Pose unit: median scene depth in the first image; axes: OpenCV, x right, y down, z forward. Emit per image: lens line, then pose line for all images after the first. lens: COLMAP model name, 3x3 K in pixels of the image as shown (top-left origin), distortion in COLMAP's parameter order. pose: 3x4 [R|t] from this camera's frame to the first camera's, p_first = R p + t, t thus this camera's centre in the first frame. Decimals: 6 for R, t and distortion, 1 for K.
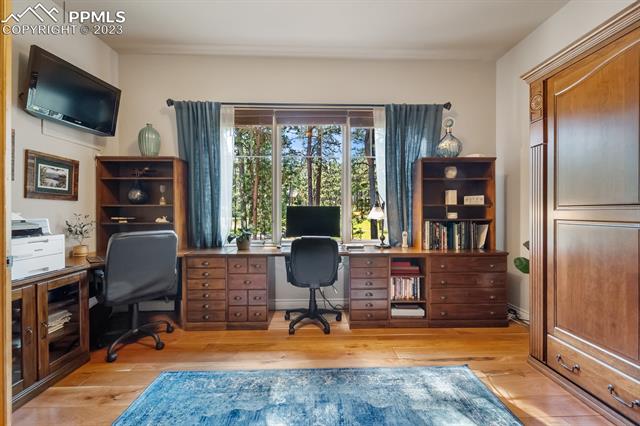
lens RADIAL K [[255.5, 0, 365.4], [0, 255.5, 211.6], [0, 0, 1]] dist [-0.000359, -0.000044]
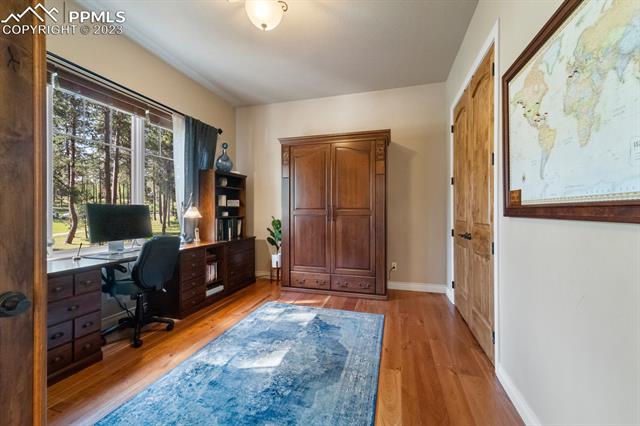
lens RADIAL K [[261.6, 0, 321.2], [0, 261.6, 210.6], [0, 0, 1]] dist [0.001231, 0.000173]
pose [[0.303153, 0.004264, 0.952932, -0.872135], [-0.002661, 0.999990, -0.003628, 0.000803], [-0.952938, -0.001436, 0.303161, 0.095605]]
